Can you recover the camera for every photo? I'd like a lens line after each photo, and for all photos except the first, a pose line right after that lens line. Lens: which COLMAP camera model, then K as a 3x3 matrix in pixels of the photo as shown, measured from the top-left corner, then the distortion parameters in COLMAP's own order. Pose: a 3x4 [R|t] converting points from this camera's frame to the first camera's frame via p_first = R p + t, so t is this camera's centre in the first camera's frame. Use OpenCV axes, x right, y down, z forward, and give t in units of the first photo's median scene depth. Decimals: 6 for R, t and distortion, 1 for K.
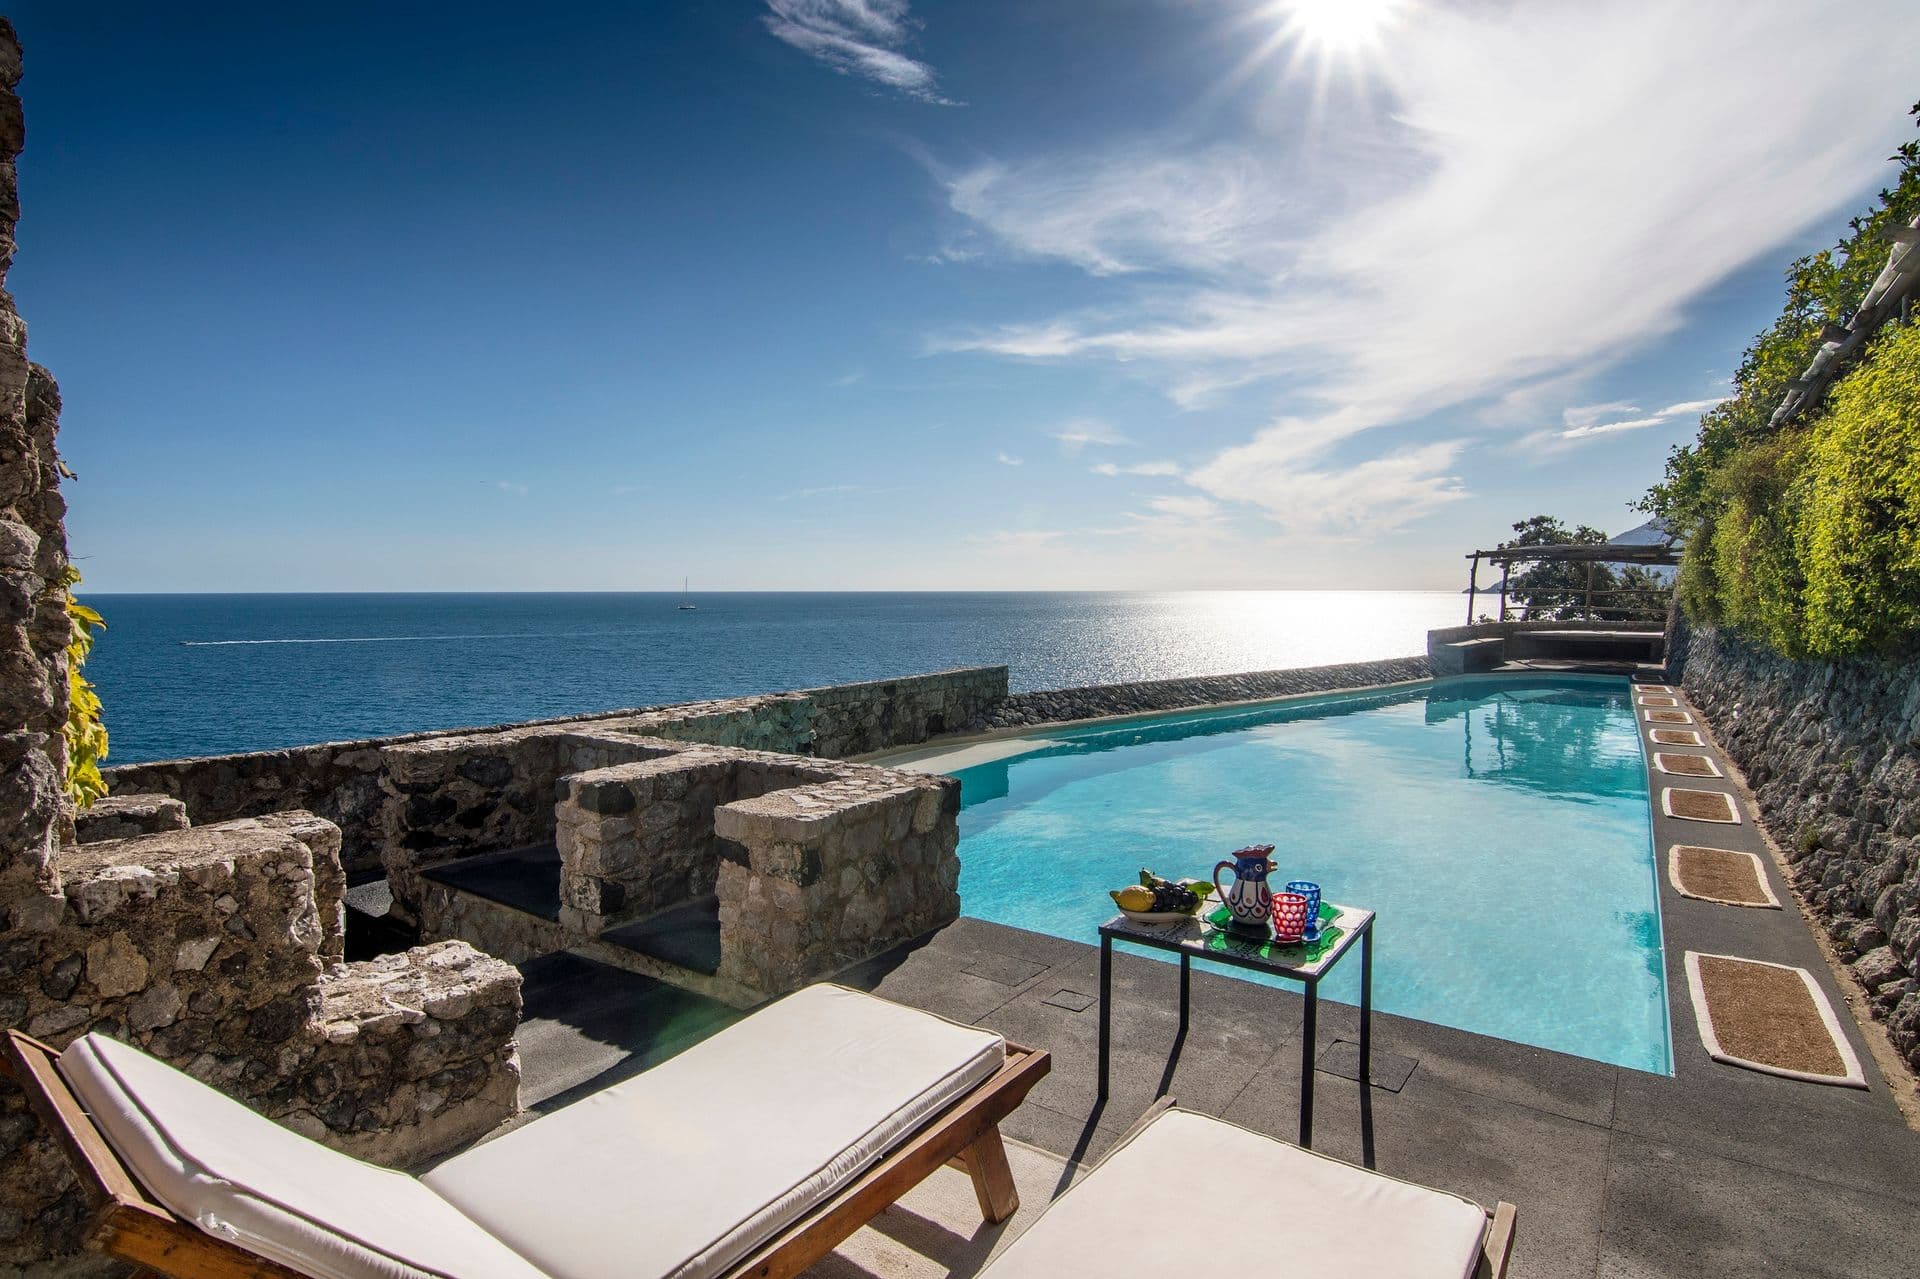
lens RADIAL K [[915.4, 0, 1027.8], [0, 915.4, 684.2], [0, 0, 1]] dist [0.010957, -0.022084]
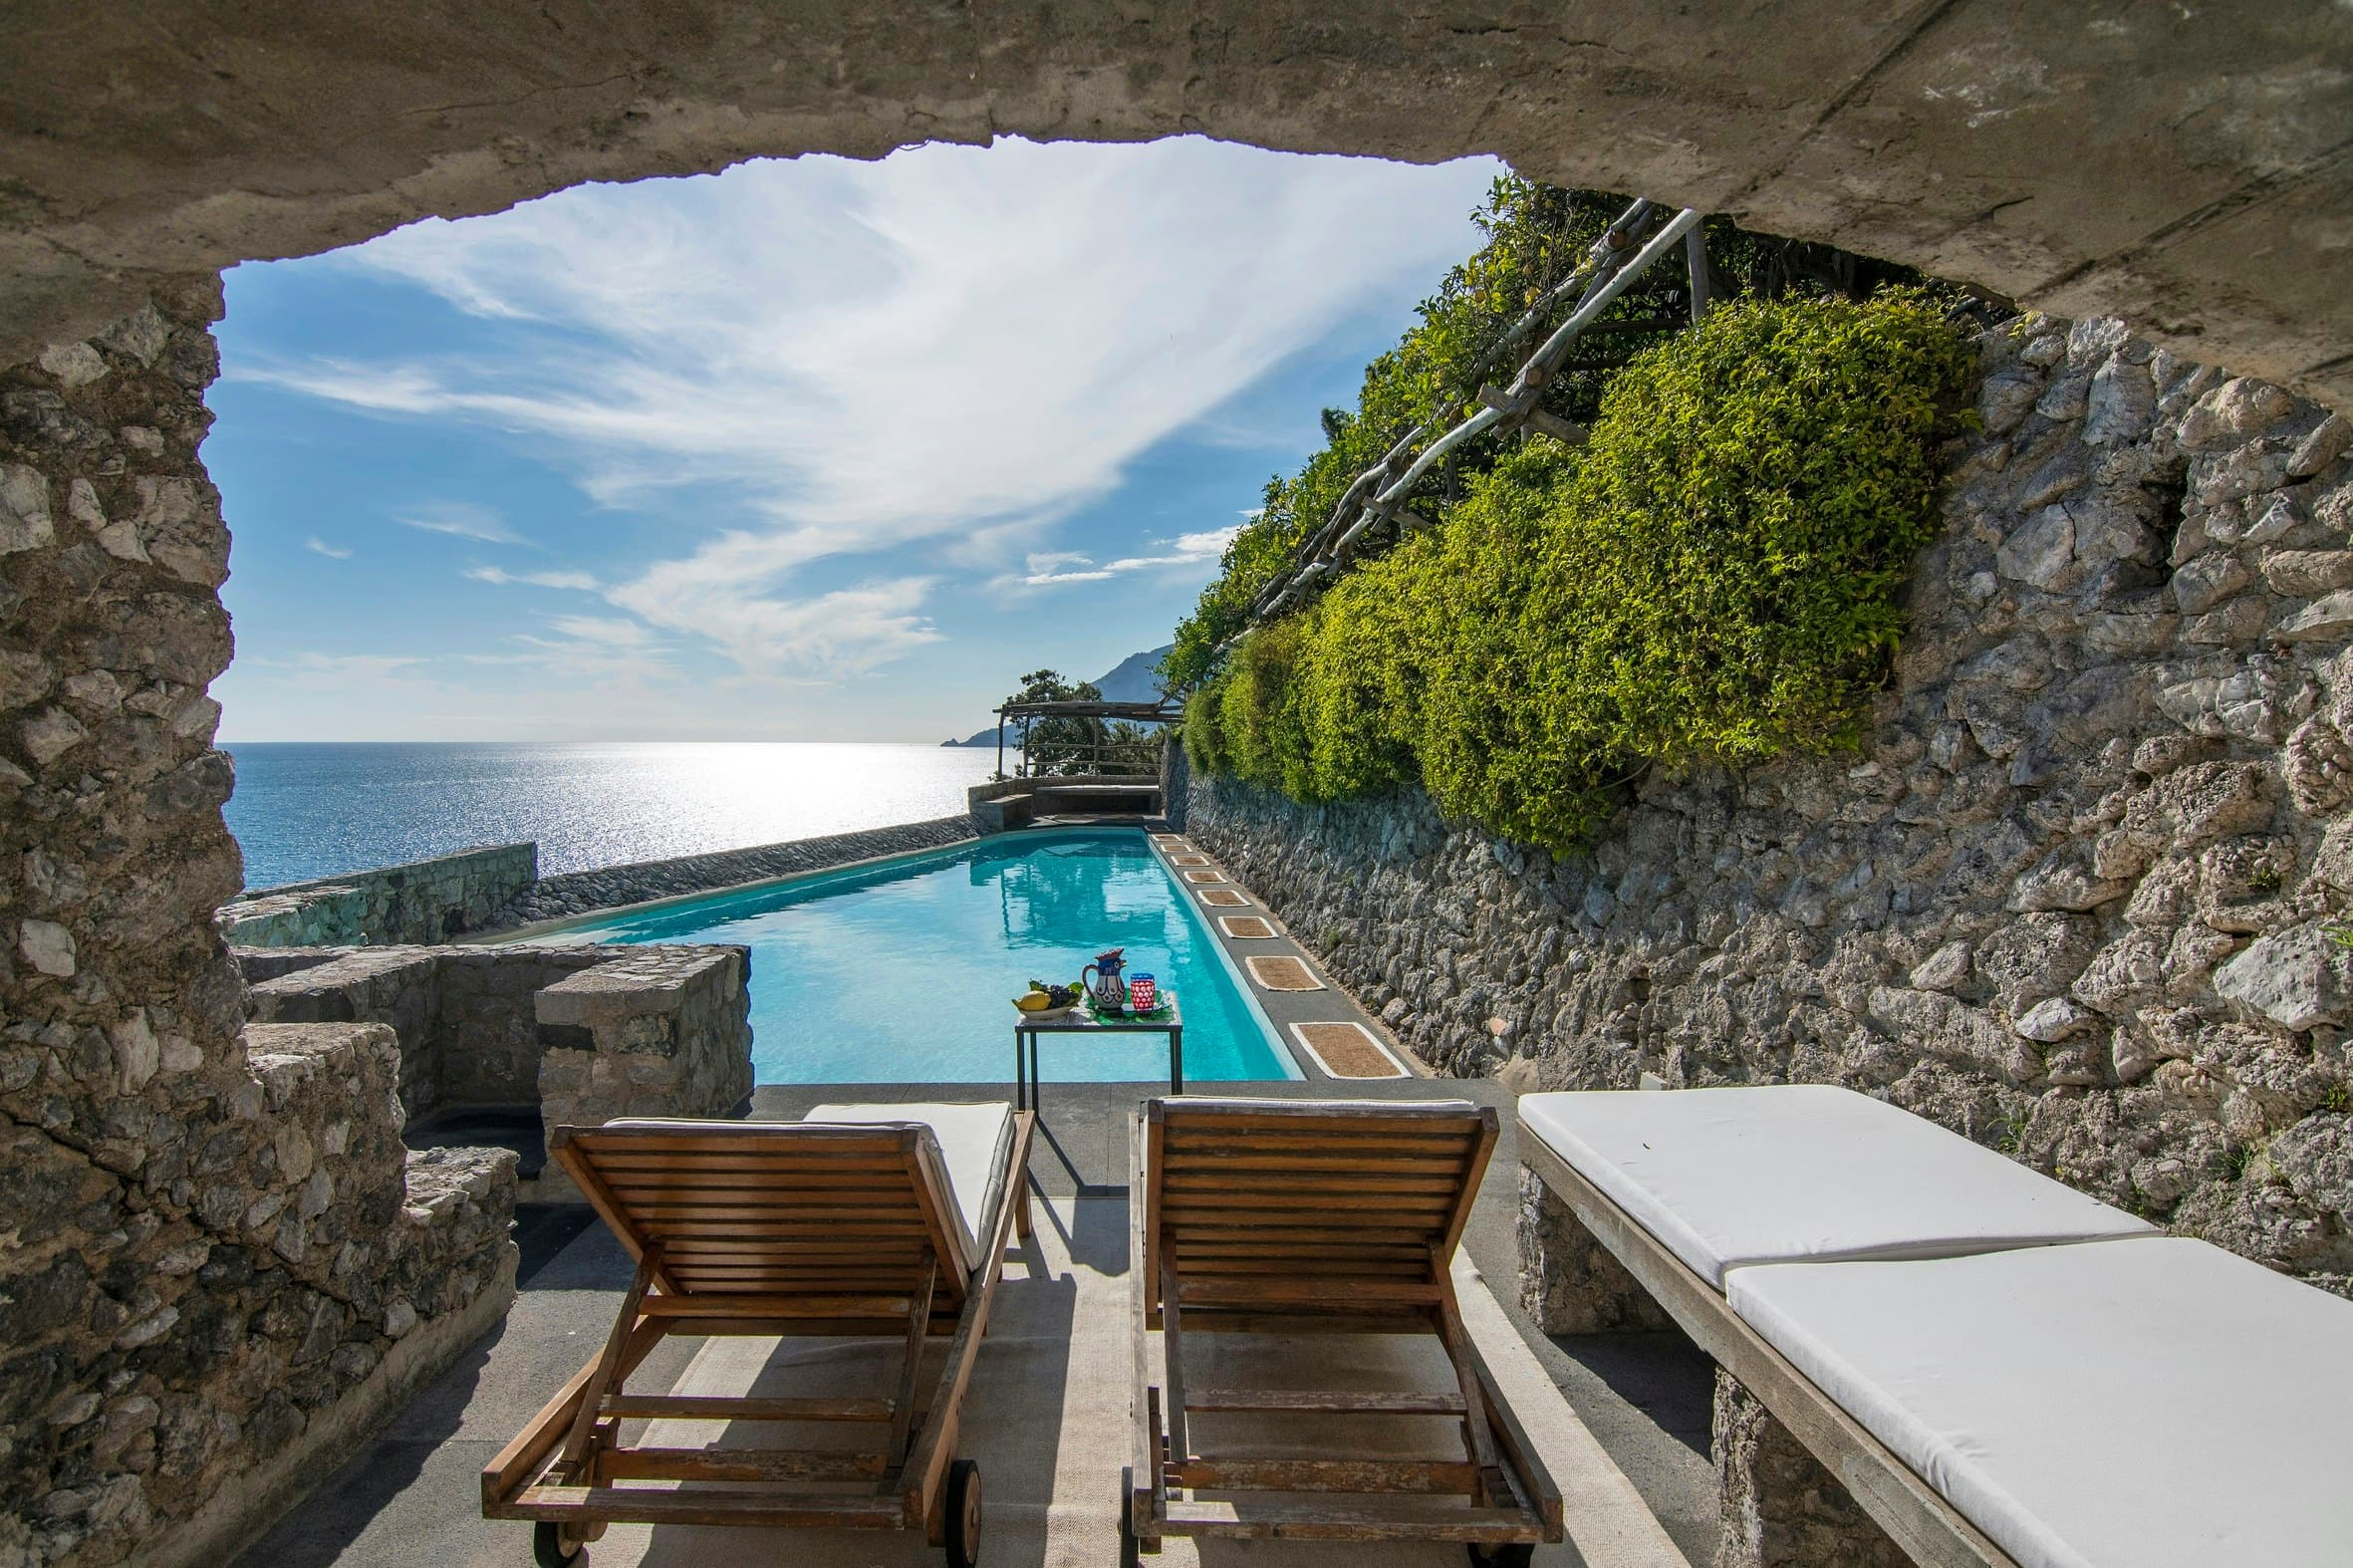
lens RADIAL K [[1116.6, 0, 1176.5], [0, 1116.6, 784.0], [0, 0, 1]] dist [-0.060529, 0.019372]
pose [[0.796036, -0.017451, 0.604998, -0.125781], [0.056317, 0.997383, -0.045330, 0.002973], [-0.602624, 0.070156, 0.794936, -0.069798]]
